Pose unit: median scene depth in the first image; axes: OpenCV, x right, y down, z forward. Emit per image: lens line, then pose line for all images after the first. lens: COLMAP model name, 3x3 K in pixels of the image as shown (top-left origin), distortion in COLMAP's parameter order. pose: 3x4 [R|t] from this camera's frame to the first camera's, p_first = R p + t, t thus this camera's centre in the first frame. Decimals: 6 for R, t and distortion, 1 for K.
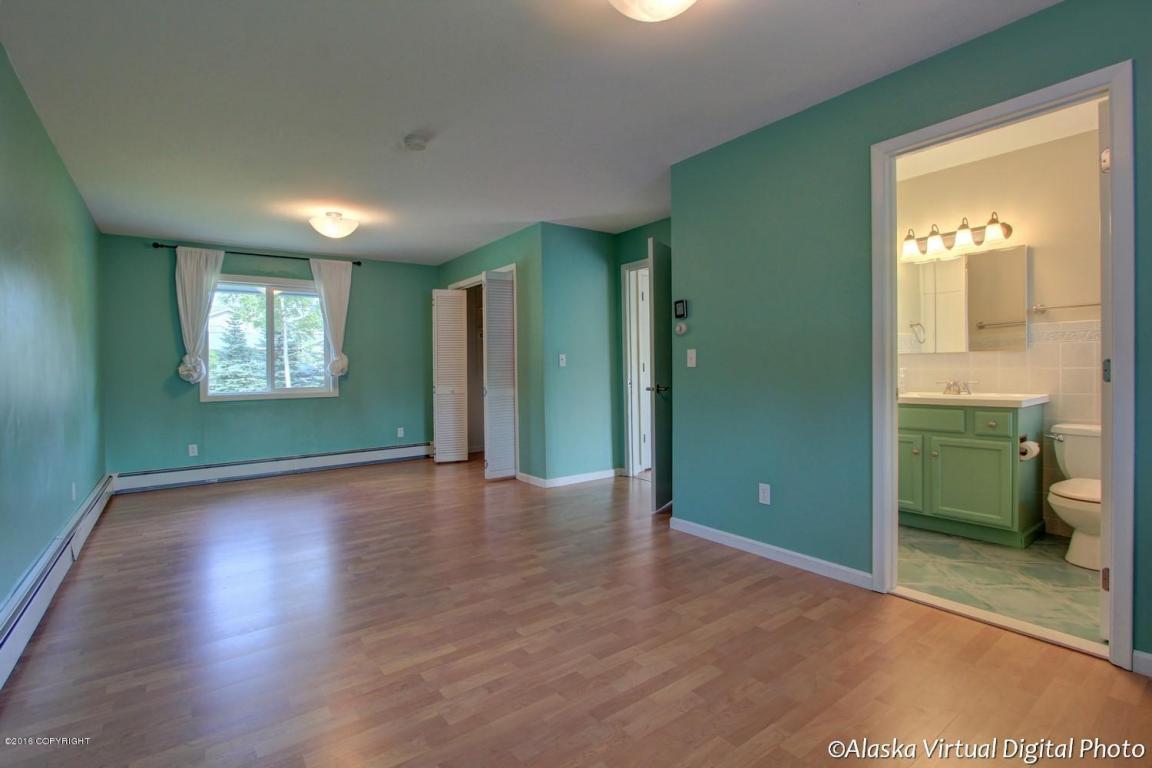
lens RADIAL K [[530.8, 0, 577.3], [0, 530.8, 378.4], [0, 0, 1]] dist [-0.019016, 0.000014]
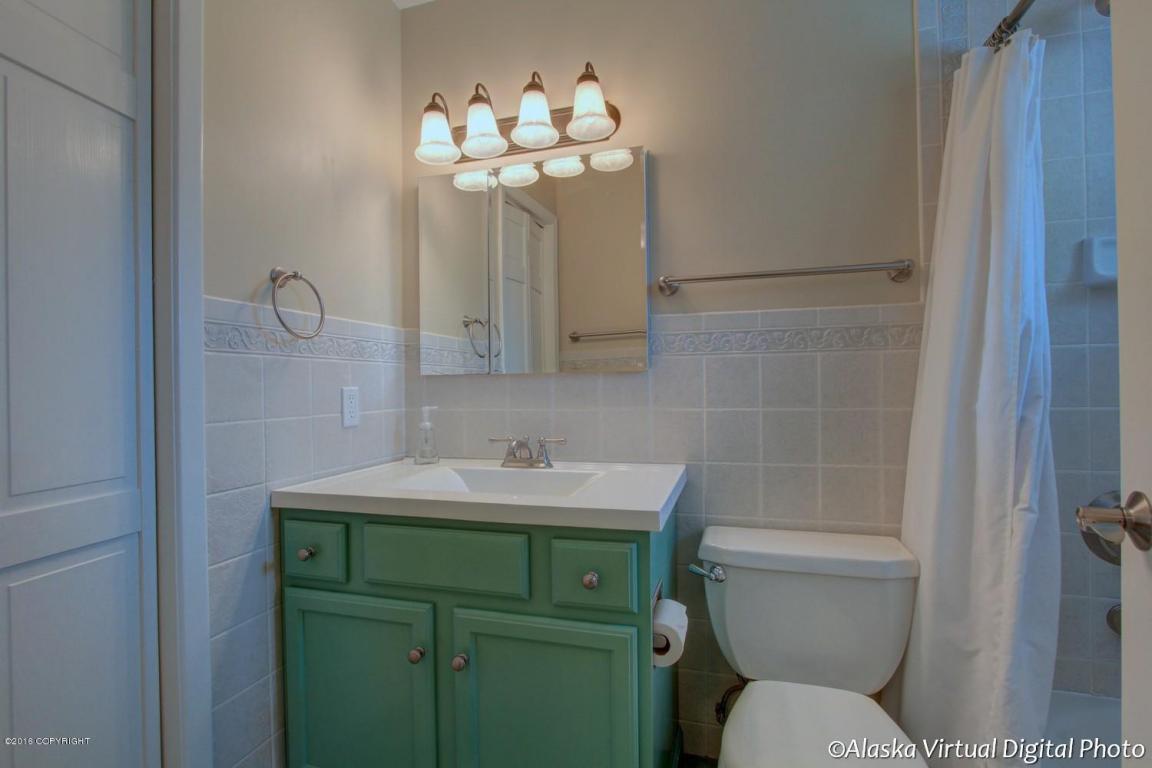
lens RADIAL K [[535.9, 0, 576.0], [0, 535.9, 384.0], [0, 0, 1]] dist [-0.022662, -0.000520]
pose [[0.800119, 0.009572, 0.599764, 0.526514], [0.011246, 0.999458, -0.030953, -0.028968], [-0.599735, 0.031511, 0.799578, 0.664300]]
